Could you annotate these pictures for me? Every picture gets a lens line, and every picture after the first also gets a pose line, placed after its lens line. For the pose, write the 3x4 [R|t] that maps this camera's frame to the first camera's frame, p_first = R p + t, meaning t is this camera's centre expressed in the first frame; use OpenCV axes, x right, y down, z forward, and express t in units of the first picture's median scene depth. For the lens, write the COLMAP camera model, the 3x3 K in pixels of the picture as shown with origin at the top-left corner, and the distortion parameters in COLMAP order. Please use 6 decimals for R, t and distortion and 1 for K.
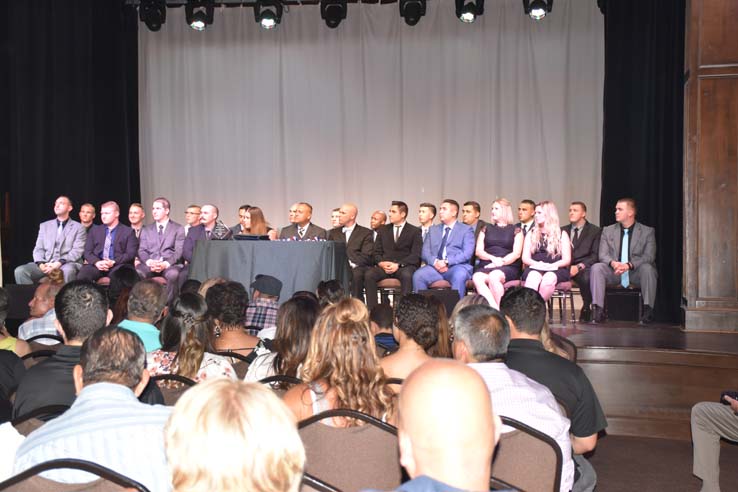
lens RADIAL K [[1125.9, 0, 369.0], [0, 1125.9, 246.0], [0, 0, 1]] dist [0.203175, 0.046830]
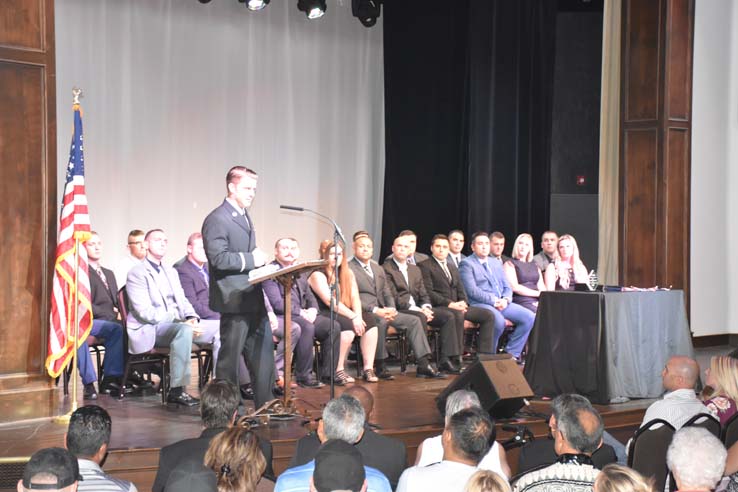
lens RADIAL K [[1490.8, 0, 369.0], [0, 1490.8, 246.0], [0, 0, 1]] dist [0.322785, 0.042168]
pose [[0.538055, -0.014317, 0.842788, -0.998583], [-0.006324, 0.999759, 0.021022, -0.053682], [-0.842886, -0.016641, 0.537835, 0.400390]]
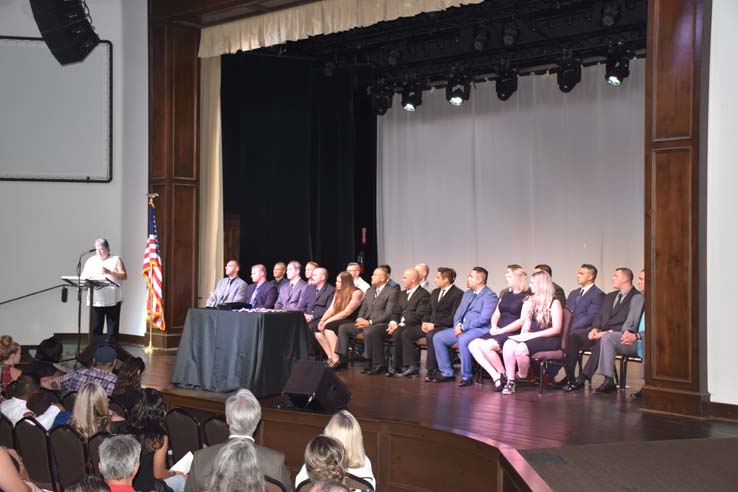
lens RADIAL K [[984.0, 0, 369.0], [0, 984.0, 246.0], [0, 0, 1]] dist [0.020965, 0.012924]
pose [[0.844000, -0.002879, -0.536335, 0.474884], [-0.002866, 0.999947, -0.009878, -0.050199], [0.536335, 0.009874, 0.843947, 0.143327]]
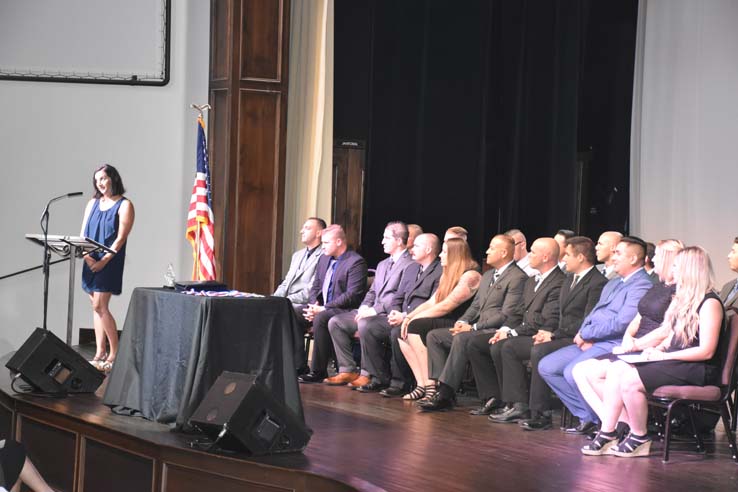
lens RADIAL K [[1855.8, 0, 369.0], [0, 1855.8, 246.0], [0, 0, 1]] dist [0.520302, -0.351943]
pose [[0.624365, 0.032071, -0.780474, 0.762009], [-0.031192, 0.999384, 0.016113, -0.046743], [0.780510, 0.014284, 0.624980, 0.244845]]
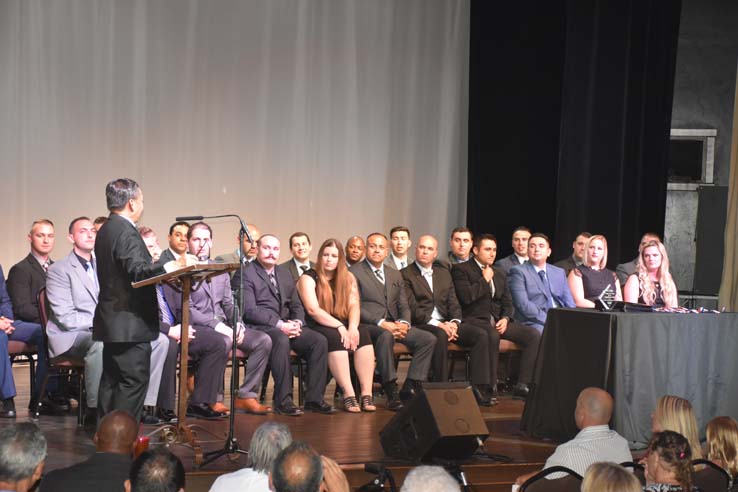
lens RADIAL K [[1855.8, 0, 369.0], [0, 1855.8, 246.0], [0, 0, 1]] dist [0.520302, -0.351943]
pose [[0.662749, 0.000782, 0.748841, -0.924066], [-0.031877, 0.999122, 0.027169, -0.061470], [-0.748162, -0.041877, 0.662193, 0.243898]]
